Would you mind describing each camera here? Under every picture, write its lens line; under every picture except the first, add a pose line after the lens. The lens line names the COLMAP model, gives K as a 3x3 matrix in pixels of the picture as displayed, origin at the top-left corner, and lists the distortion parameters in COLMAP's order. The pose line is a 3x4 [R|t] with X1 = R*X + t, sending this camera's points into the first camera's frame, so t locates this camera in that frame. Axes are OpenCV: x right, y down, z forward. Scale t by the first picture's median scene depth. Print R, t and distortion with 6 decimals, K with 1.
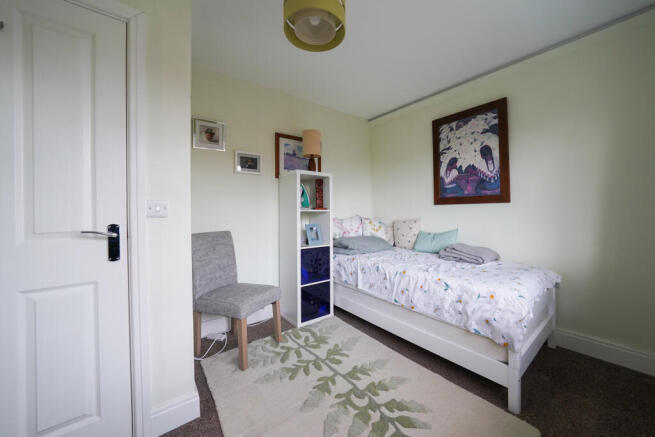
lens RADIAL K [[245.0, 0, 323.5], [0, 245.0, 210.0], [0, 0, 1]] dist [-0.016065, 0.002265]
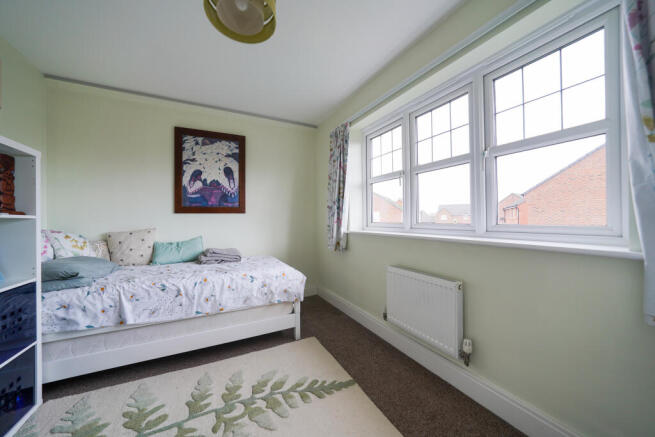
lens RADIAL K [[245.0, 0, 324.9], [0, 245.0, 219.0], [0, 0, 1]] dist [-0.016065, 0.002265]
pose [[0.153750, 0.012567, 0.988030, -0.485216], [0.003252, 0.999907, -0.013224, 0.018958], [-0.988104, 0.005246, 0.153695, 0.313644]]
